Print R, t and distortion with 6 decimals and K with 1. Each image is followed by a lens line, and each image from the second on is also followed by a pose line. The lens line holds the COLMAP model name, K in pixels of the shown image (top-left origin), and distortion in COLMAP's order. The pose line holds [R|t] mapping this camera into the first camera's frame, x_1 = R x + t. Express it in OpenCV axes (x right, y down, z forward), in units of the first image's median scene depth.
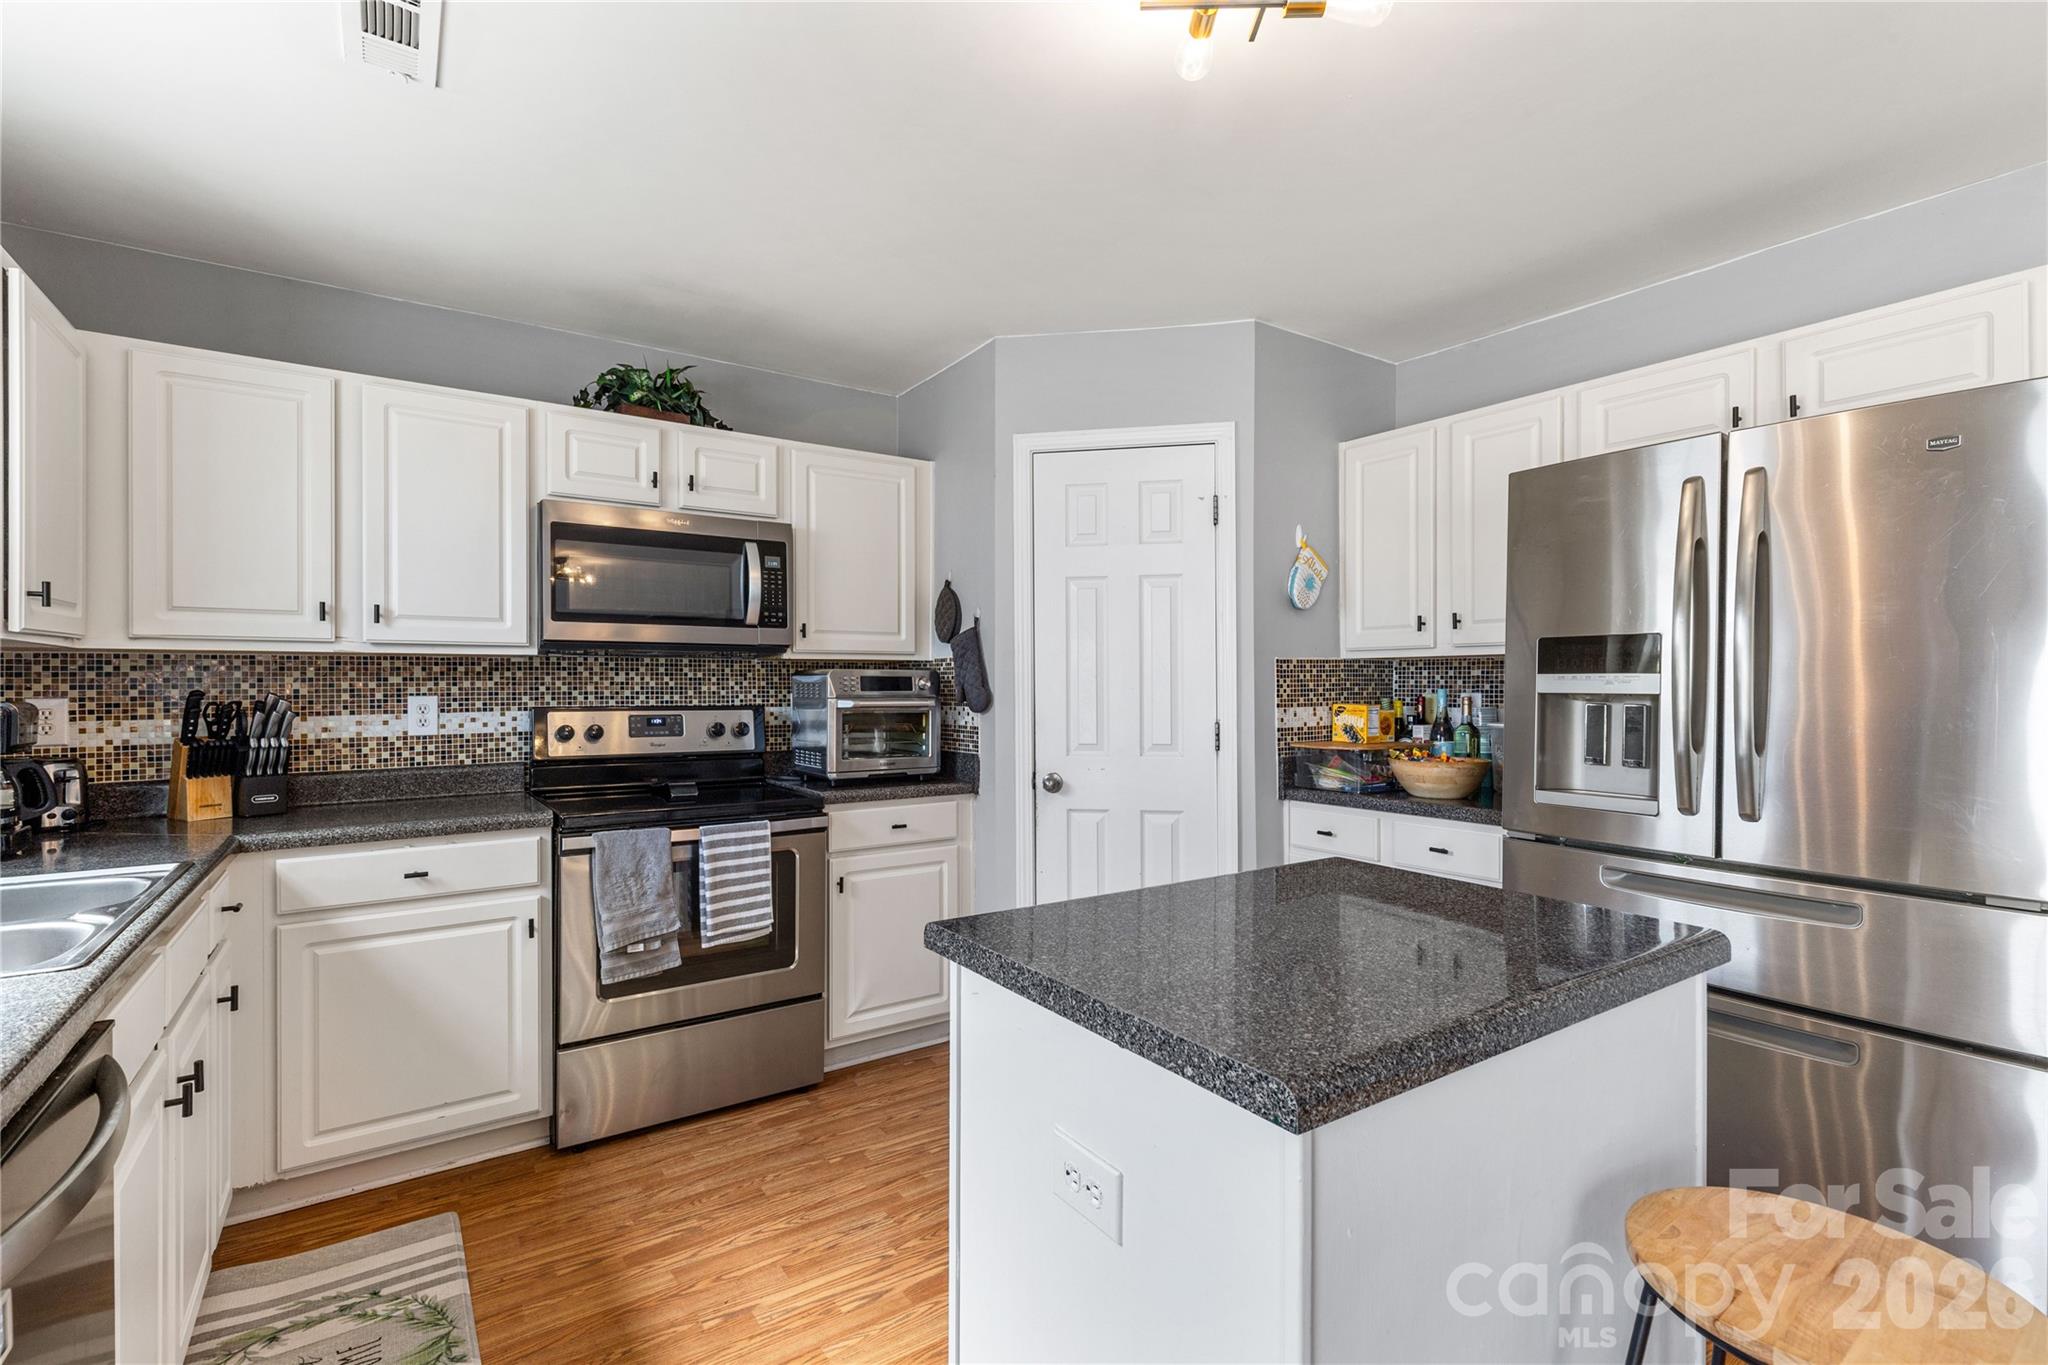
lens RADIAL K [[931.5, 0, 1026.8], [0, 931.5, 687.5], [0, 0, 1]] dist [0.001996, 0.000131]
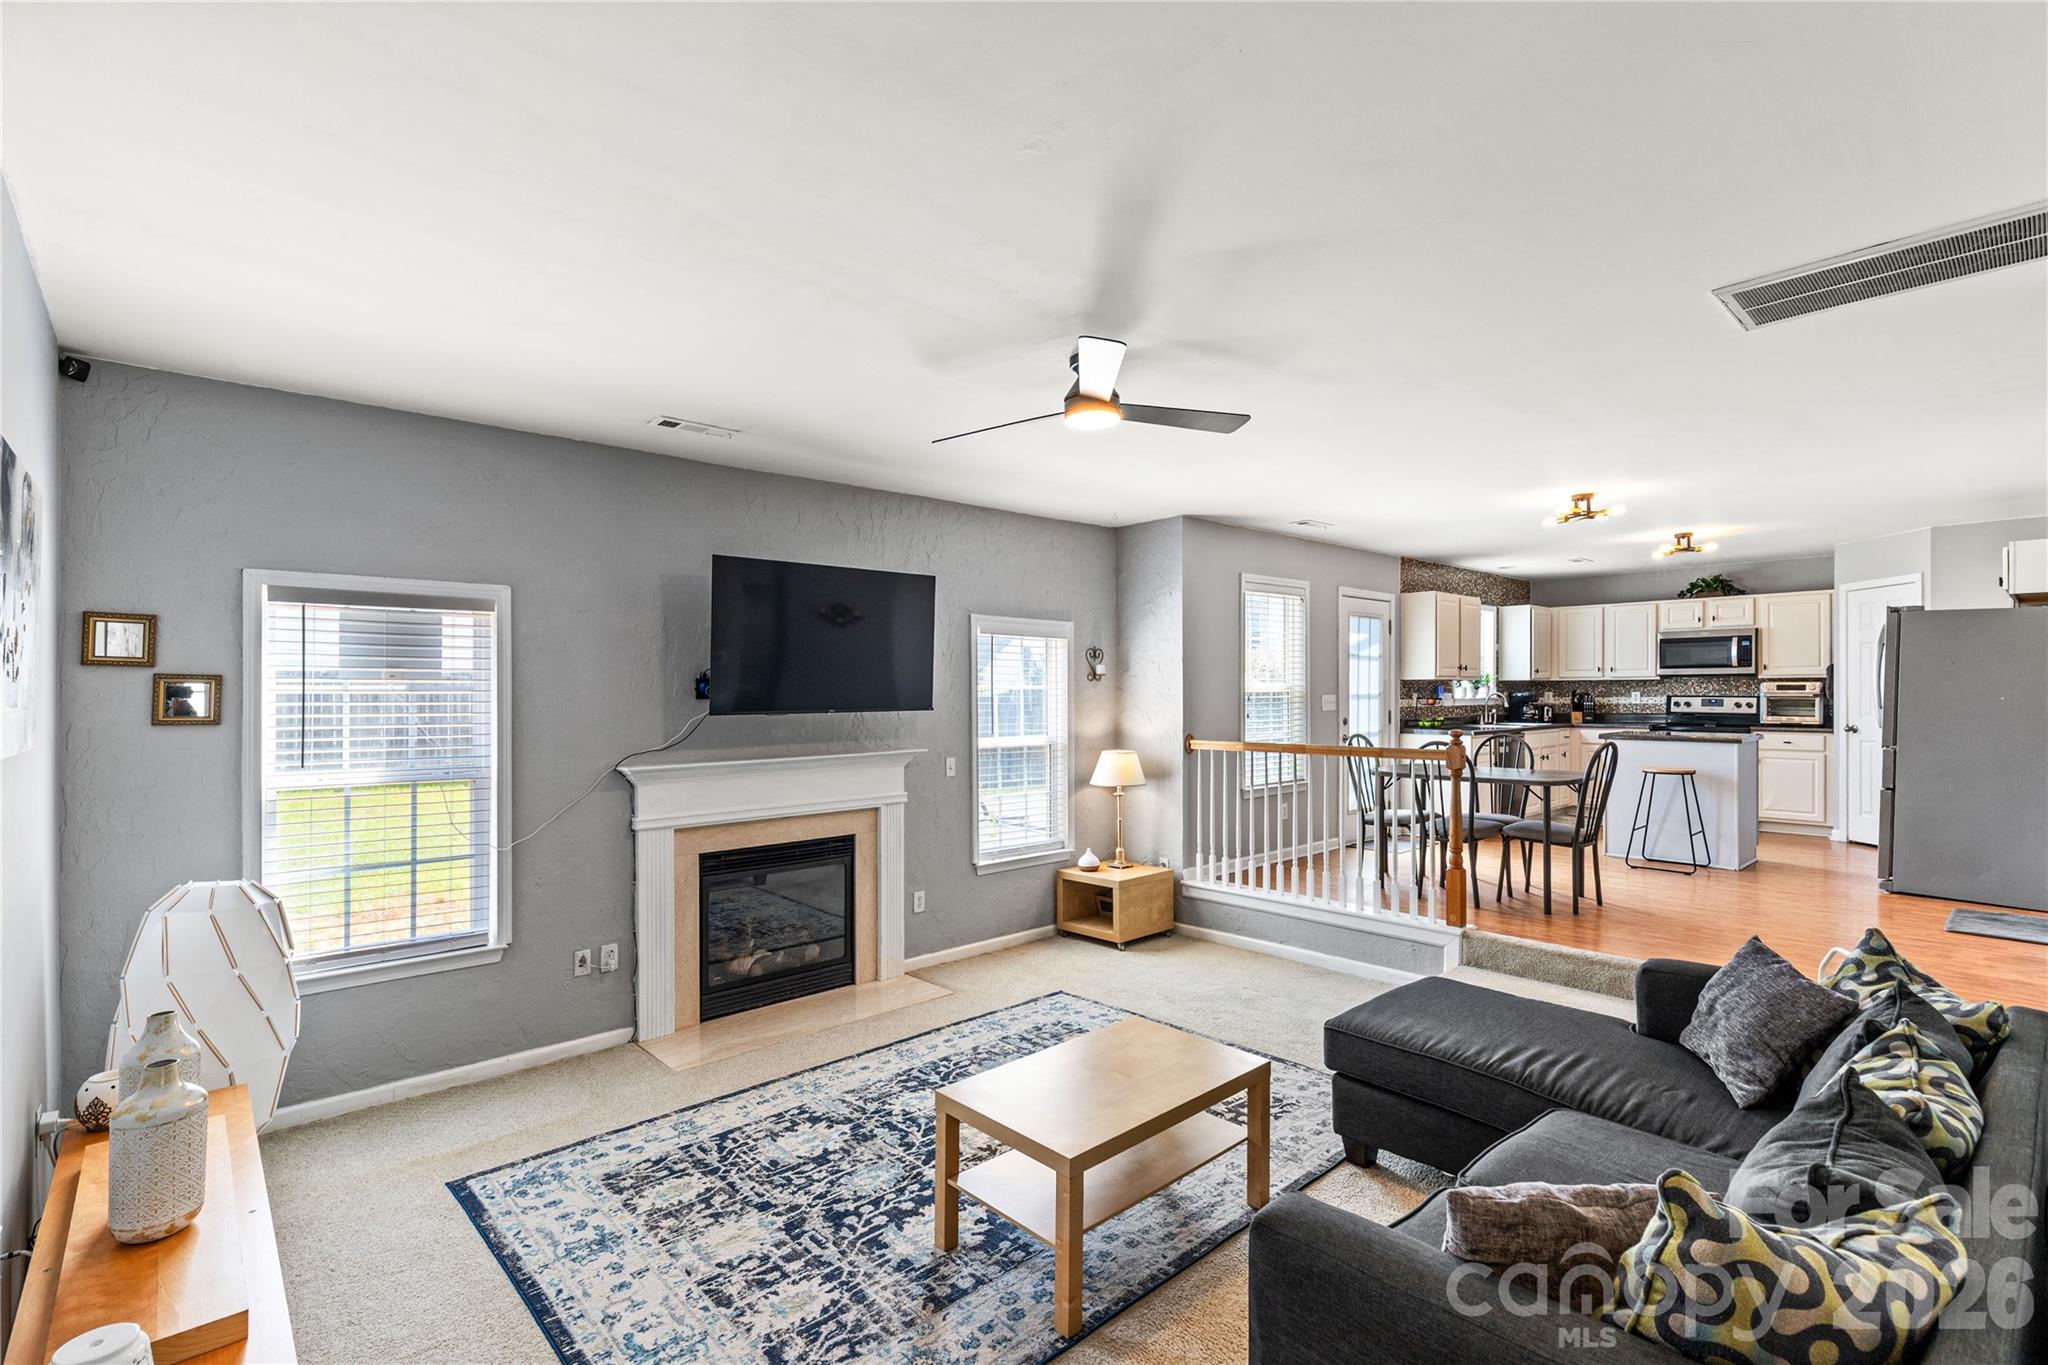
lens RADIAL K [[943.2, 0, 1018.6], [0, 943.2, 688.0], [0, 0, 1]] dist [0.002066, -0.000132]
pose [[0.124973, -0.000448, -0.992160, 2.346499], [0.002125, 0.999998, -0.000184, -0.007752], [0.992158, -0.002086, 0.124974, -1.552871]]
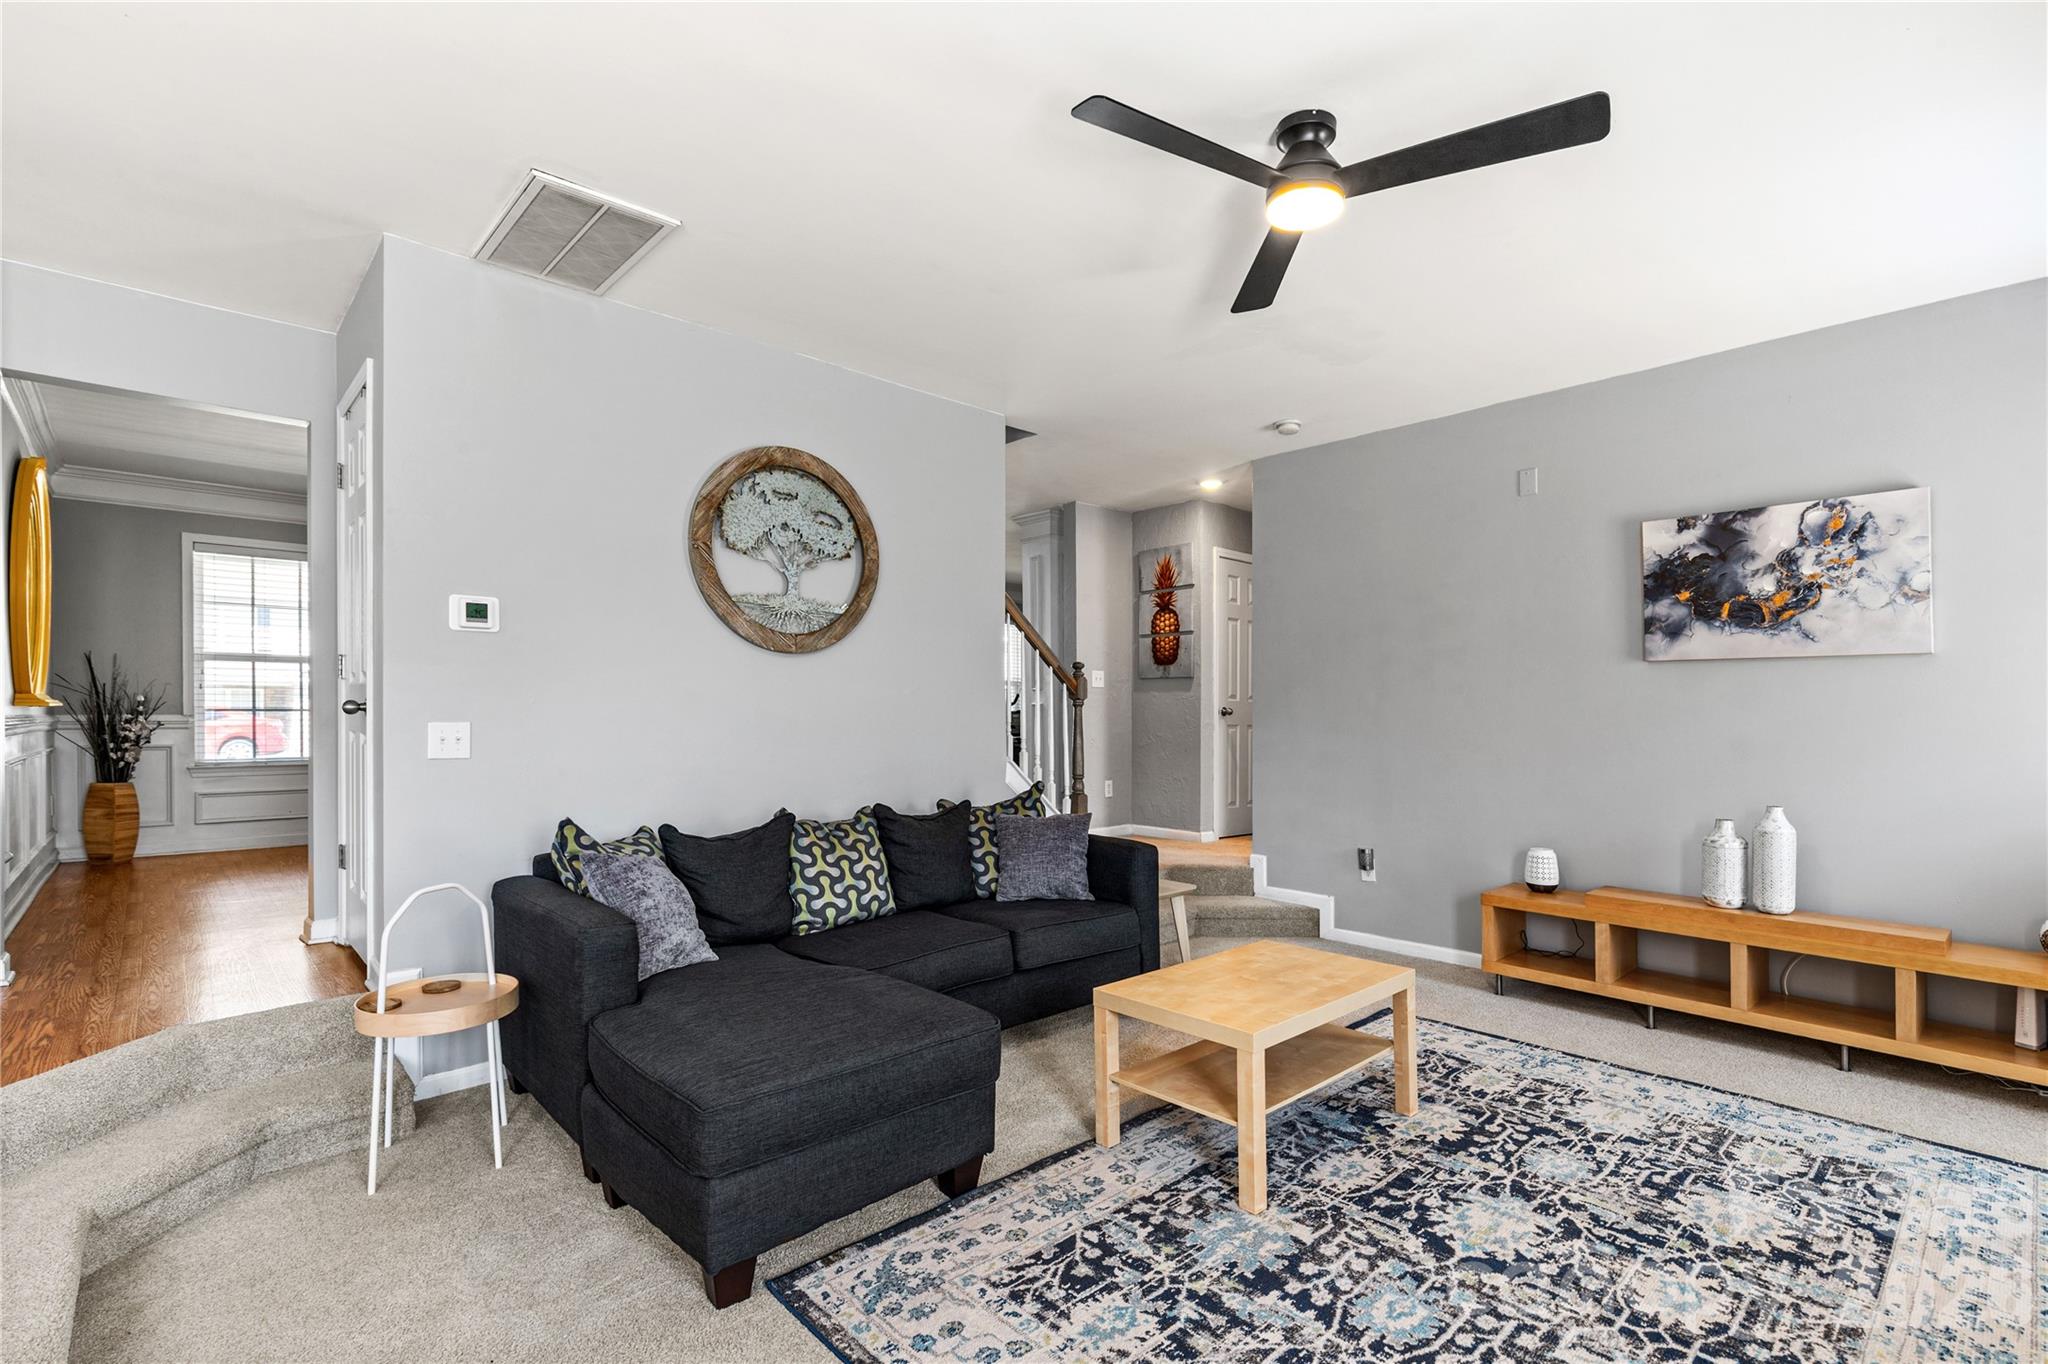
lens RADIAL K [[946.1, 0, 1026.8], [0, 946.1, 710.6], [0, 0, 1]] dist [0.002905, 0.000133]
pose [[-0.135094, 0.004311, 0.990823, 0.445807], [0.000215, 0.999991, -0.004321, 0.119006], [-0.990833, -0.000371, -0.135094, -0.964899]]
